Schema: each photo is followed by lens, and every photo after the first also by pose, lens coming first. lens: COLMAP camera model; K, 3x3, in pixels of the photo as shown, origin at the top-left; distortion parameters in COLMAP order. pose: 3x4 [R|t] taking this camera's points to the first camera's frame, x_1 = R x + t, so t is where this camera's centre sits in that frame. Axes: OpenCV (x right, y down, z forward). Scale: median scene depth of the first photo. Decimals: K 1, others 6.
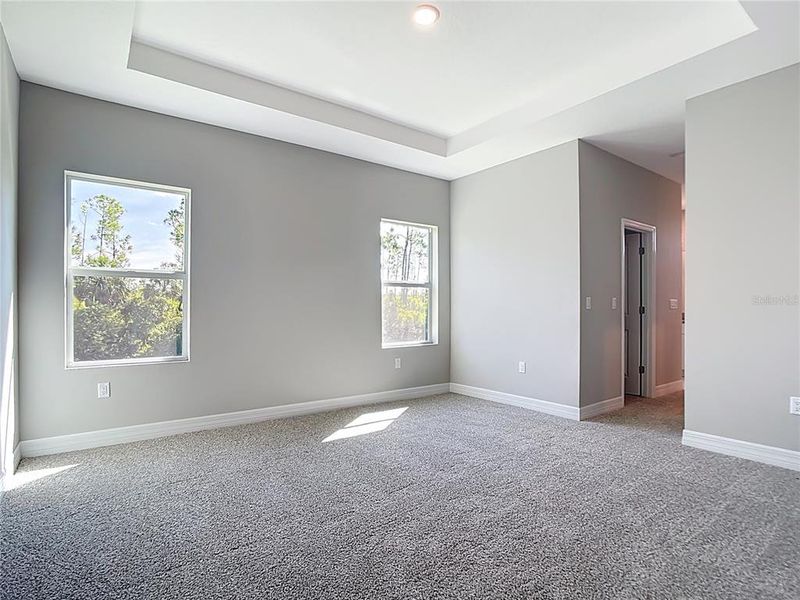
lens RADIAL K [[432.3, 0, 406.2], [0, 432.3, 300.2], [0, 0, 1]] dist [-0.016860, 0.001860]
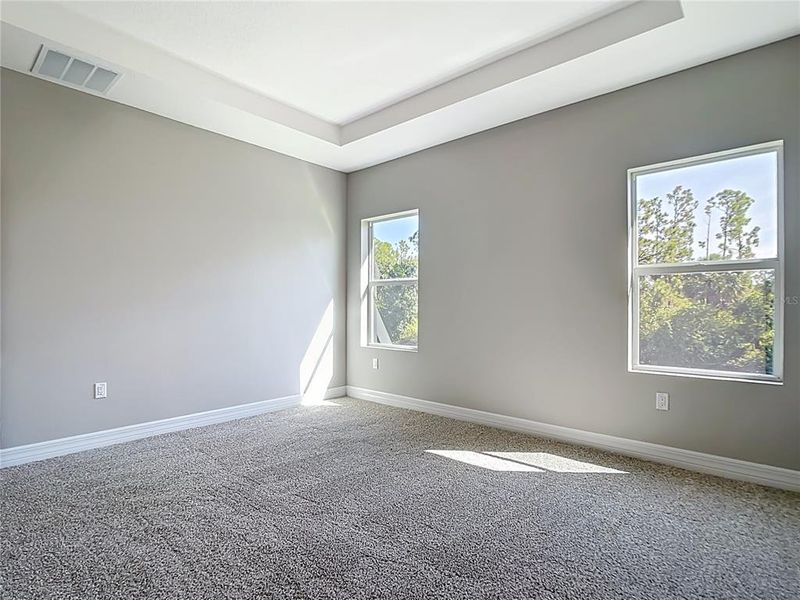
lens RADIAL K [[432.3, 0, 402.5], [0, 432.3, 300.2], [0, 0, 1]] dist [-0.016860, 0.001860]
pose [[0.192481, -0.012107, -0.981226, 0.114066], [0.013145, 0.999866, -0.009759, 0.001584], [0.981213, -0.011020, 0.192614, 0.122267]]
